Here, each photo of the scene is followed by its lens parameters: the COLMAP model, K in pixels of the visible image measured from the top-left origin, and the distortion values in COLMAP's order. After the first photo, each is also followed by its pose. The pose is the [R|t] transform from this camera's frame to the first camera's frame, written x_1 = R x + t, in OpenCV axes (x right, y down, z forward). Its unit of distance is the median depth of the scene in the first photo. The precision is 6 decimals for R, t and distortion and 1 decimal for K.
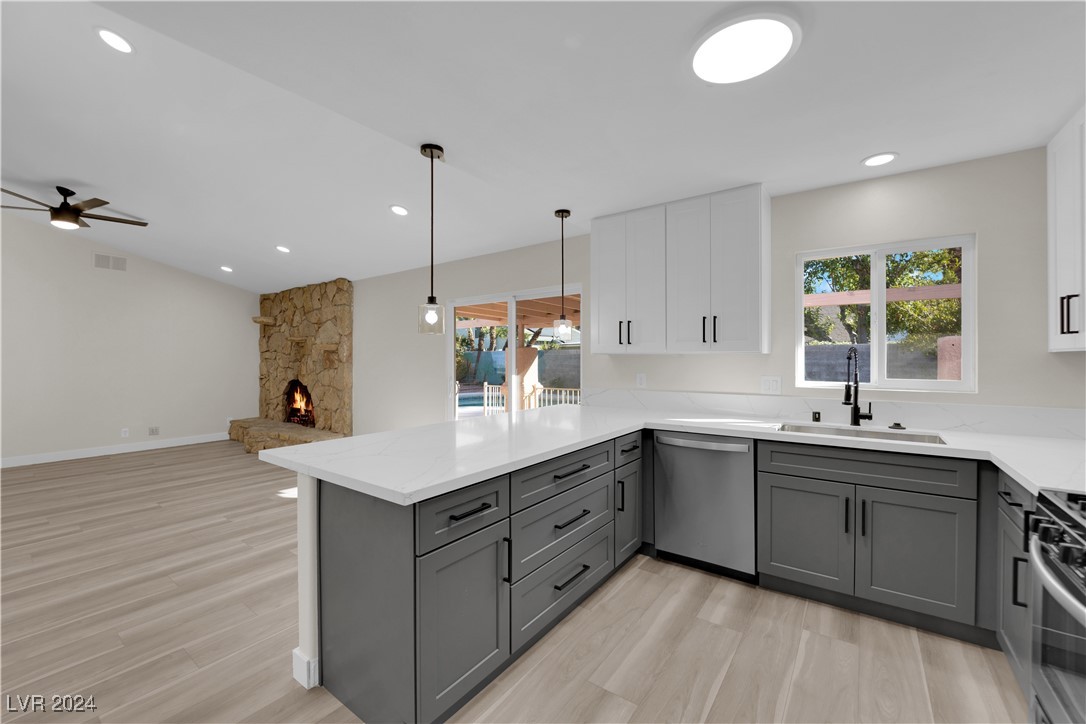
lens RADIAL K [[437.4, 0, 546.1], [0, 437.4, 359.2], [0, 0, 1]] dist [-0.014167, -0.002231]
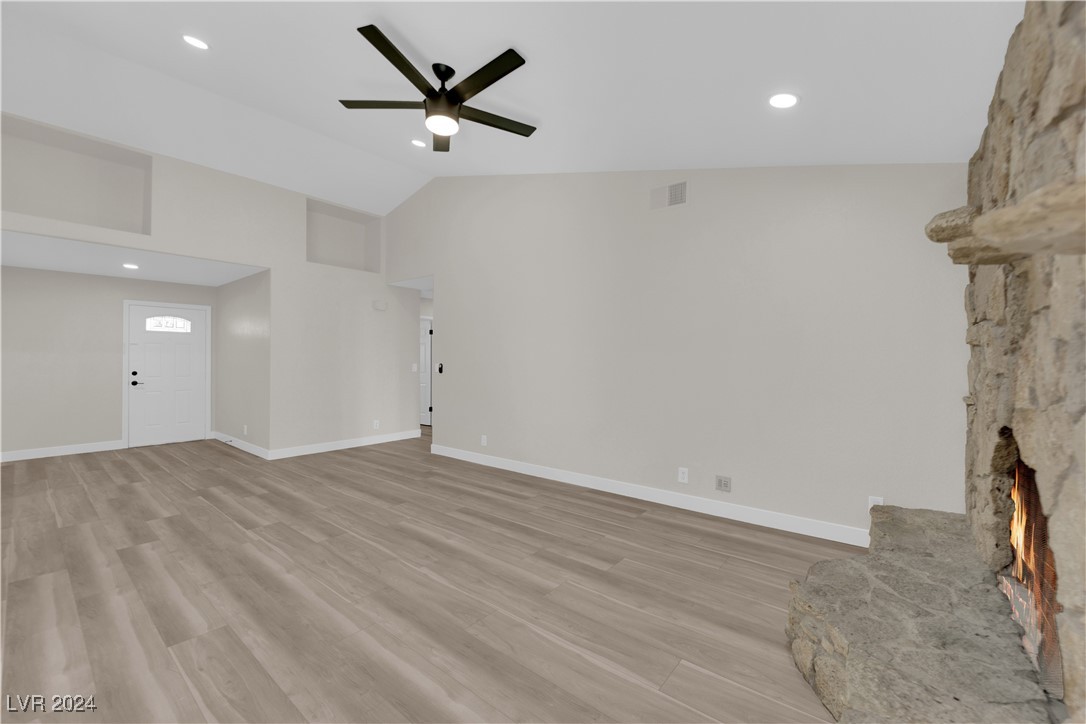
lens RADIAL K [[437.4, 0, 540.0], [0, 437.4, 358.9], [0, 0, 1]] dist [-0.014167, -0.002231]
pose [[-0.058926, 0.001513, -0.998261, -0.502158], [-0.003819, 0.999991, 0.001741, 0.015433], [0.998255, 0.003915, -0.058920, 1.148793]]
